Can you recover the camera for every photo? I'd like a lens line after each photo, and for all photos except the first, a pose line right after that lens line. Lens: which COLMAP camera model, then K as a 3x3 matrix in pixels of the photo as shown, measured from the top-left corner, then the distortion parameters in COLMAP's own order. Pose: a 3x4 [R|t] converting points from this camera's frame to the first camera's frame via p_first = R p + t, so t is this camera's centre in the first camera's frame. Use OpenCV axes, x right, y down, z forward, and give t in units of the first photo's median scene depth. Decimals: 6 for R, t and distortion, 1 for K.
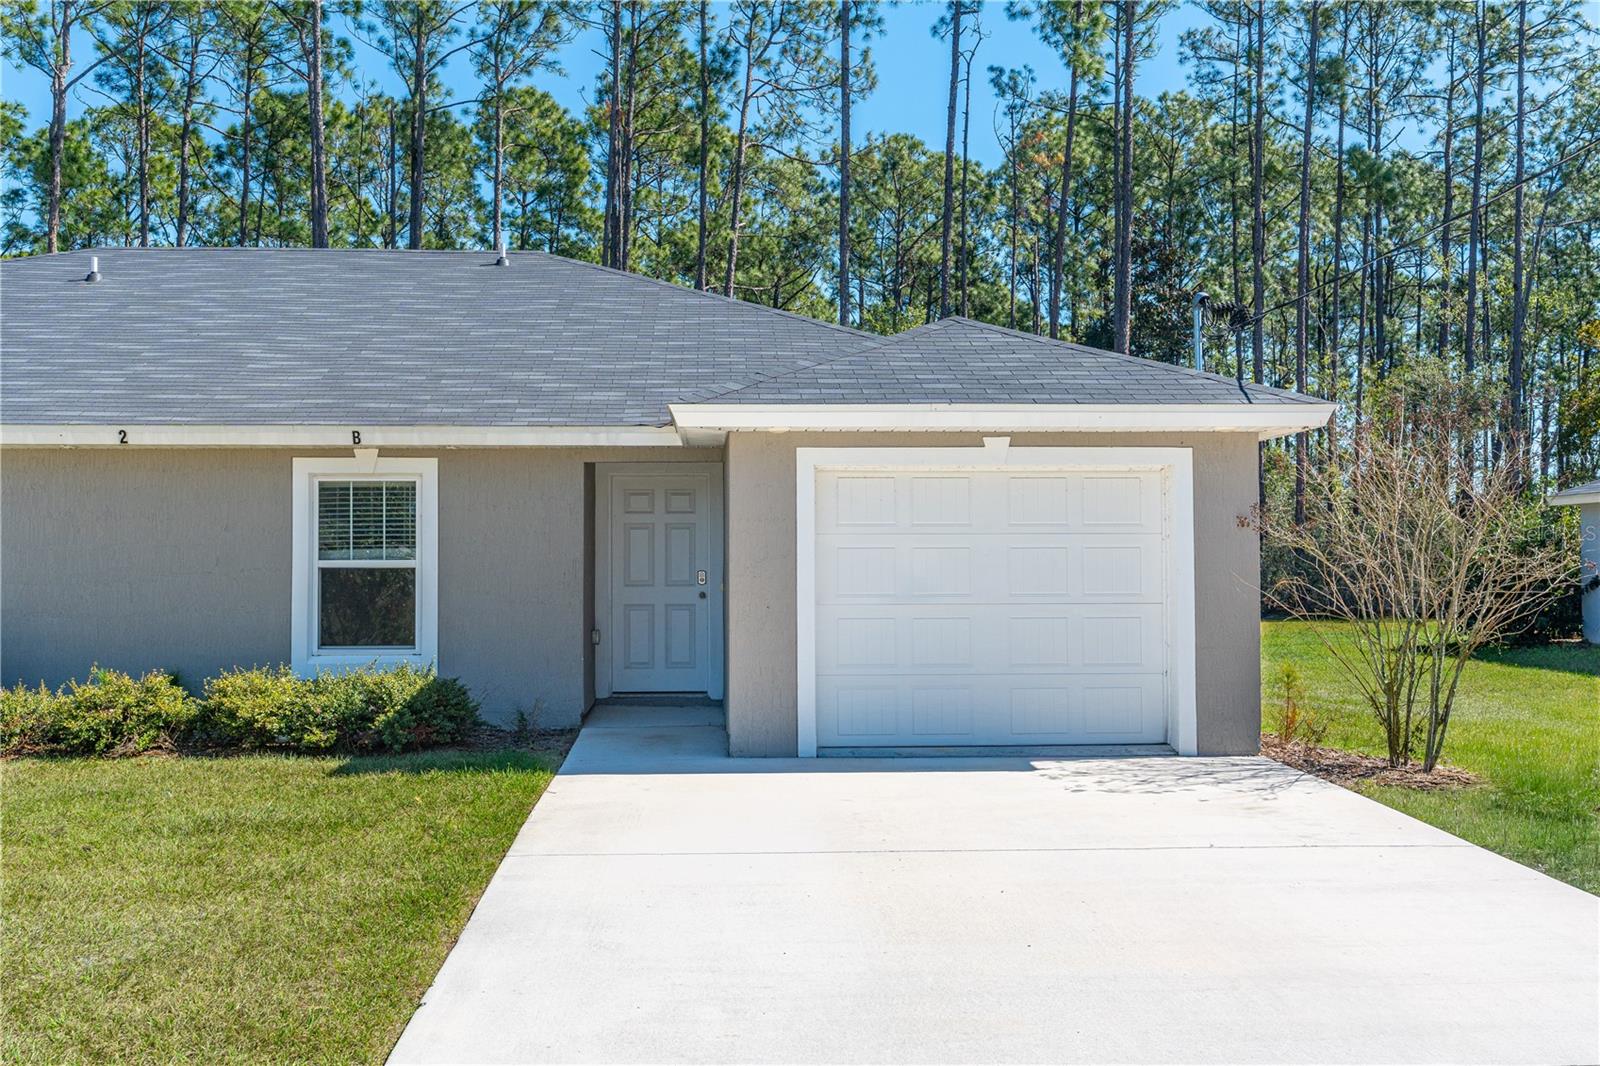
lens RADIAL K [[1337.1, 0, 731.3], [0, 1337.1, 486.8], [0, 0, 1]] dist [0.016474, 0.005071]
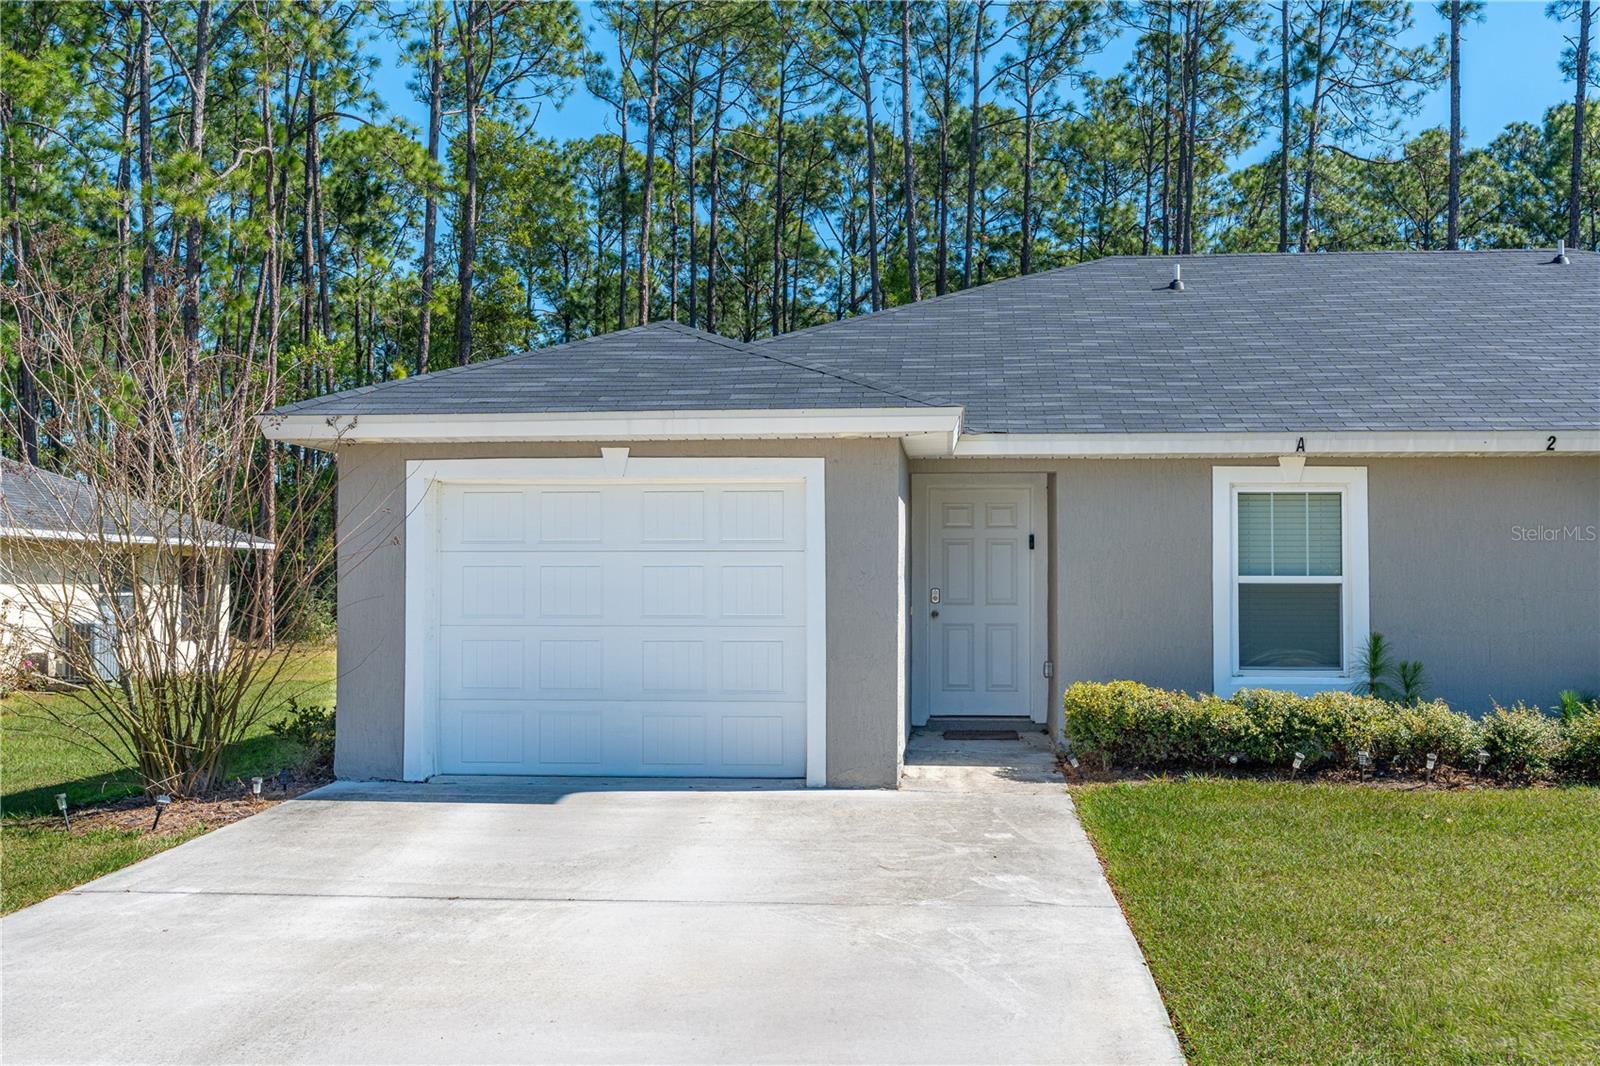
lens RADIAL K [[1354.7, 0, 933.3], [0, 1354.7, 536.9], [0, 0, 1]] dist [0.016702, -0.002194]
pose [[0.989861, -0.000469, -0.142038, -0.708631], [0.003454, 0.999778, 0.020766, 0.006636], [0.141997, -0.021046, 0.989643, -0.002907]]
